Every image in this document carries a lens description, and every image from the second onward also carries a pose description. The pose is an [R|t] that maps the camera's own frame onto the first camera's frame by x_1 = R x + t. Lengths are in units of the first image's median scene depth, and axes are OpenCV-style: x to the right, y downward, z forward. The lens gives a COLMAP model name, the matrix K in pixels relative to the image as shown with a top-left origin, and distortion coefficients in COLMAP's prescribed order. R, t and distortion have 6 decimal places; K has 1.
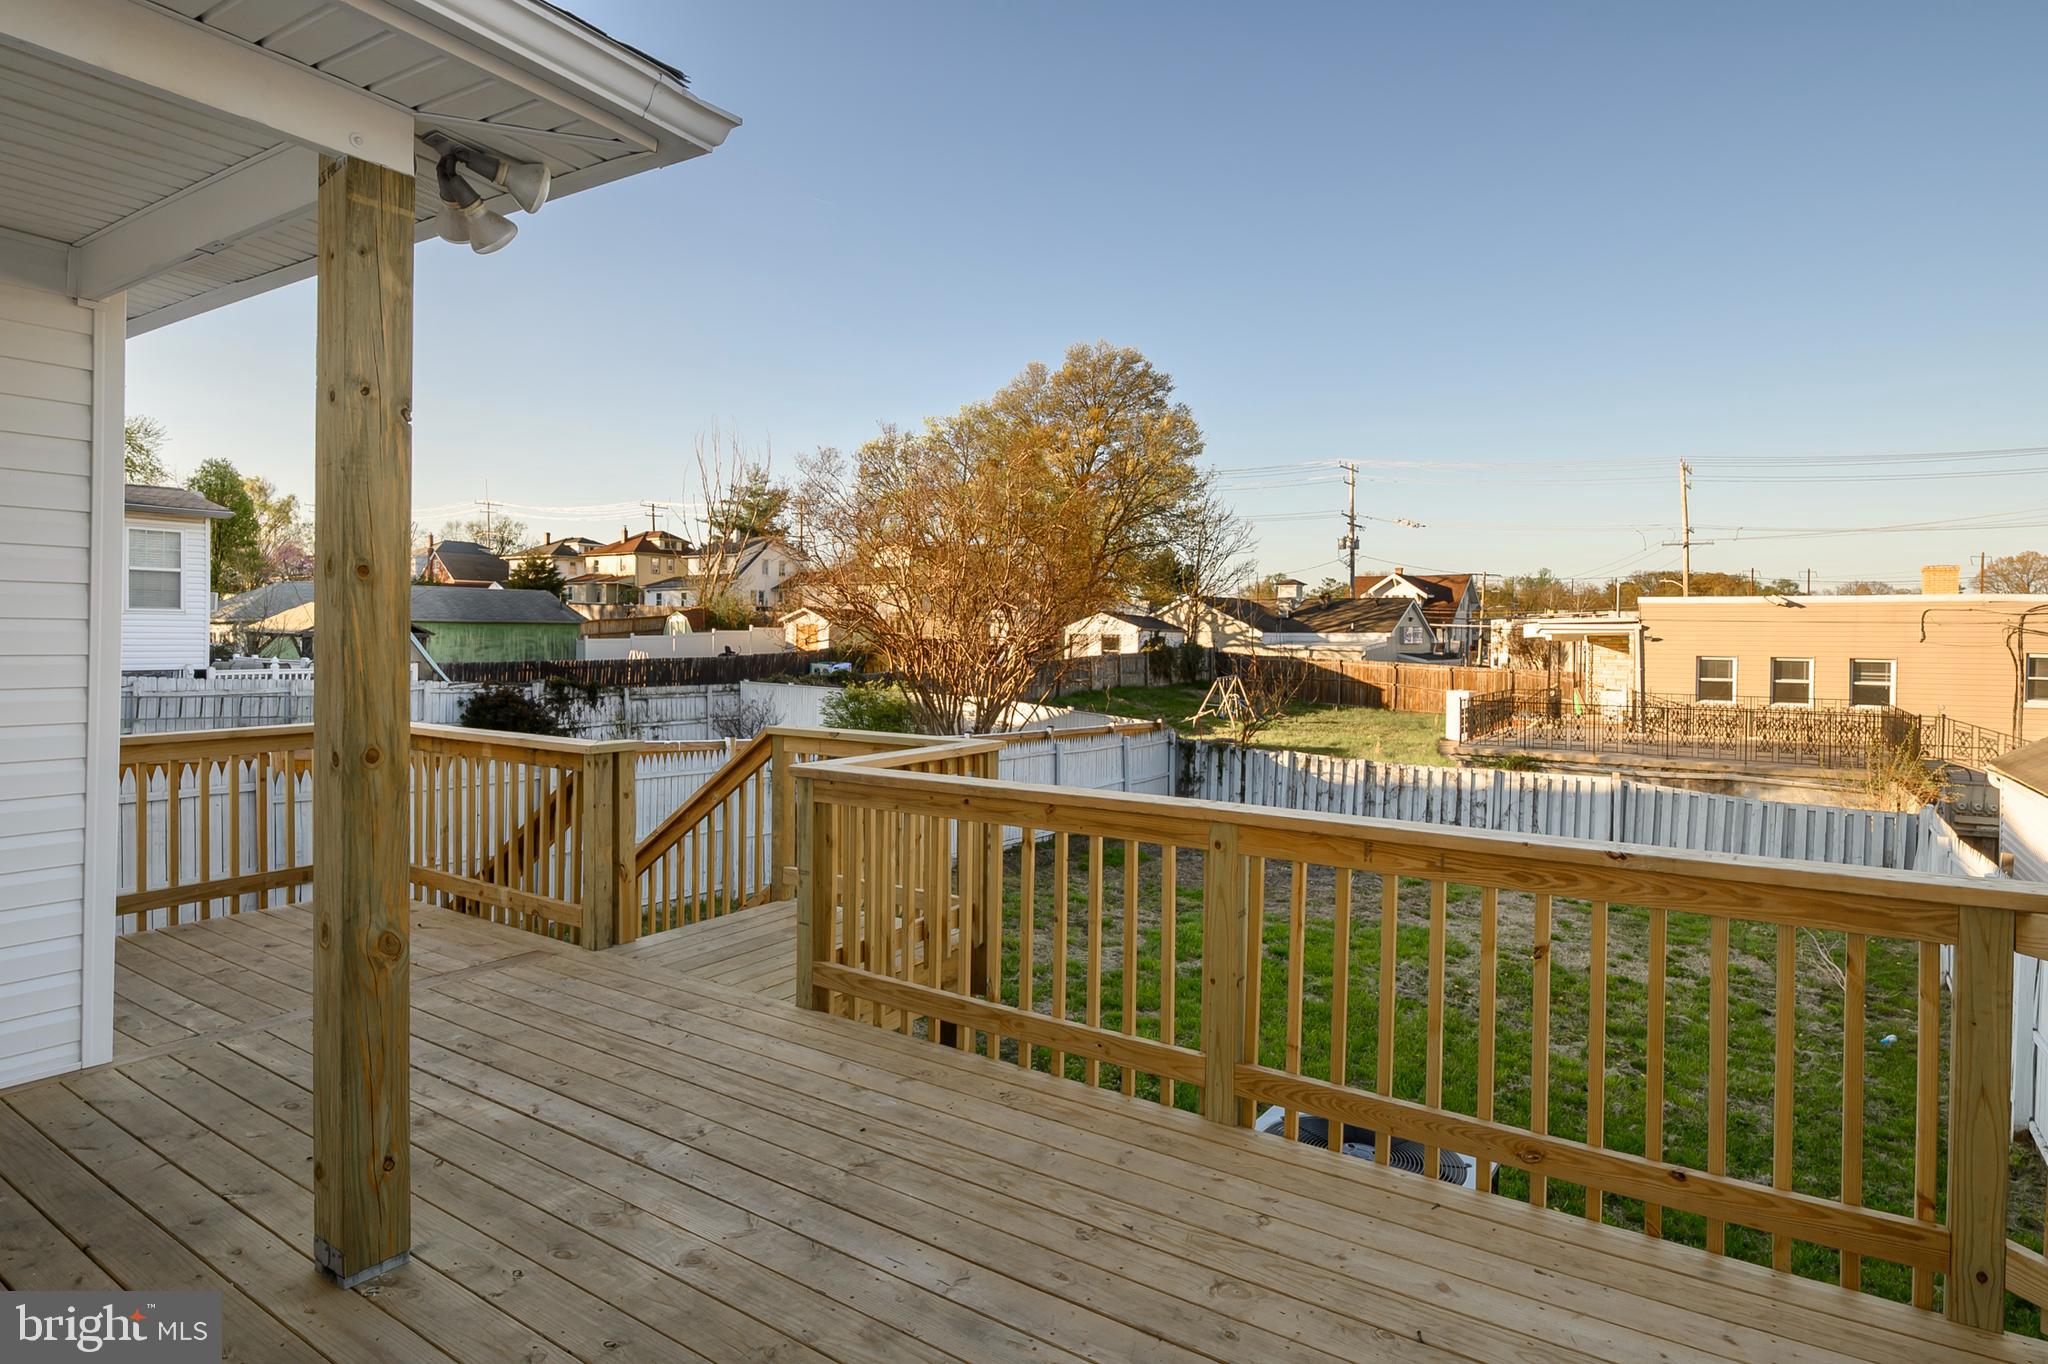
lens RADIAL K [[1070.2, 0, 1017.8], [0, 1070.2, 650.6], [0, 0, 1]] dist [-0.004482, -0.000454]
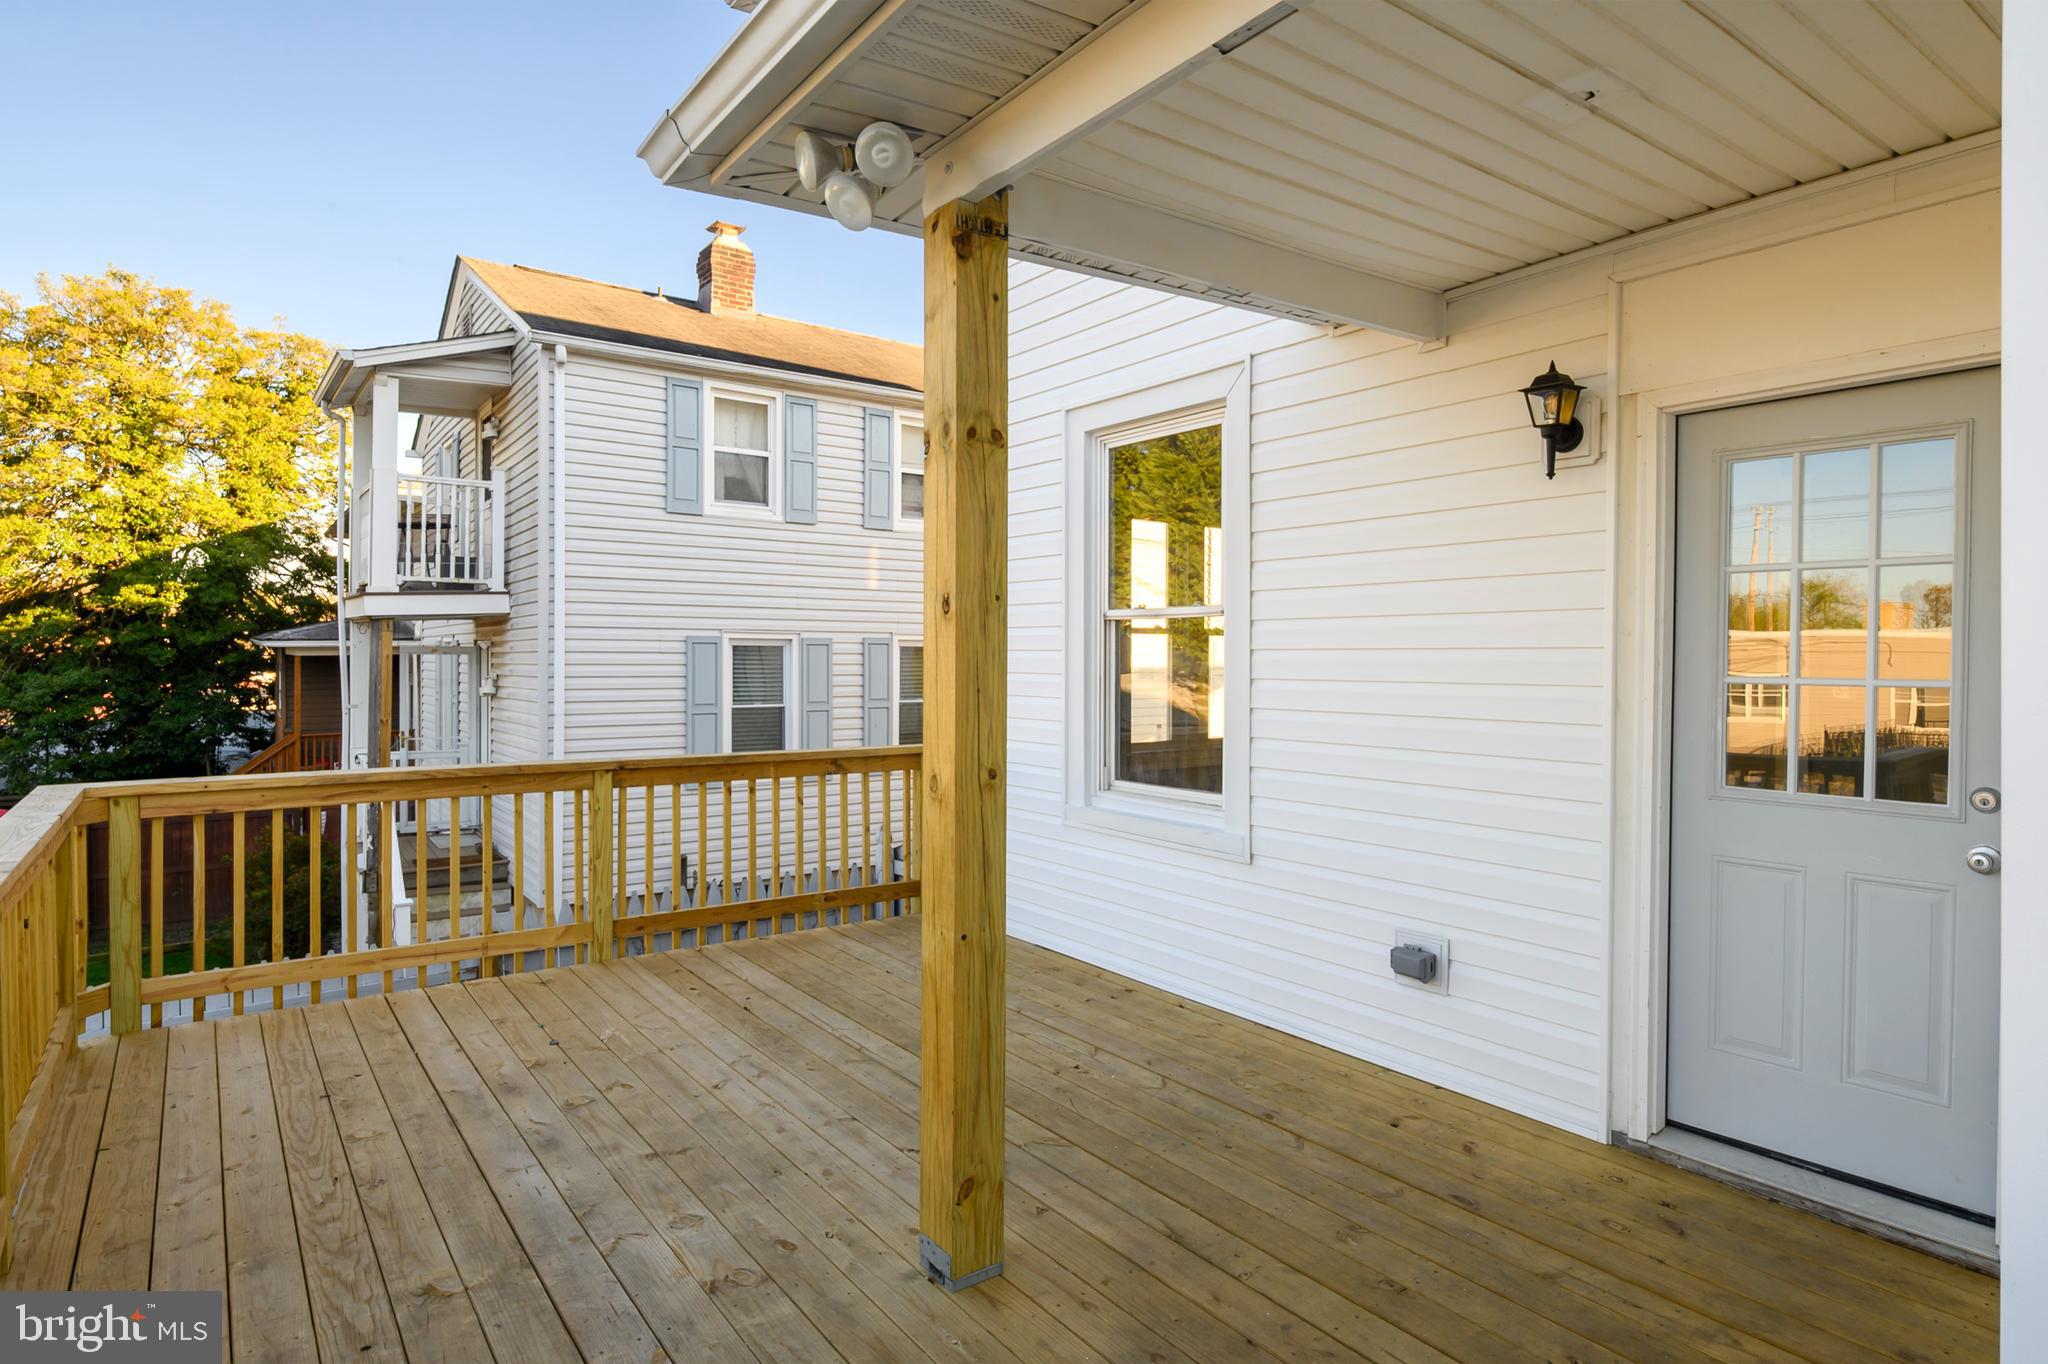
lens RADIAL K [[1070.2, 0, 1017.8], [0, 1070.2, 650.6], [0, 0, 1]] dist [-0.004482, -0.000454]
pose [[-0.939359, -0.009353, 0.342809, -0.398462], [-0.005556, 0.999912, 0.012057, -0.010372], [-0.342892, 0.009422, -0.939328, 0.766885]]
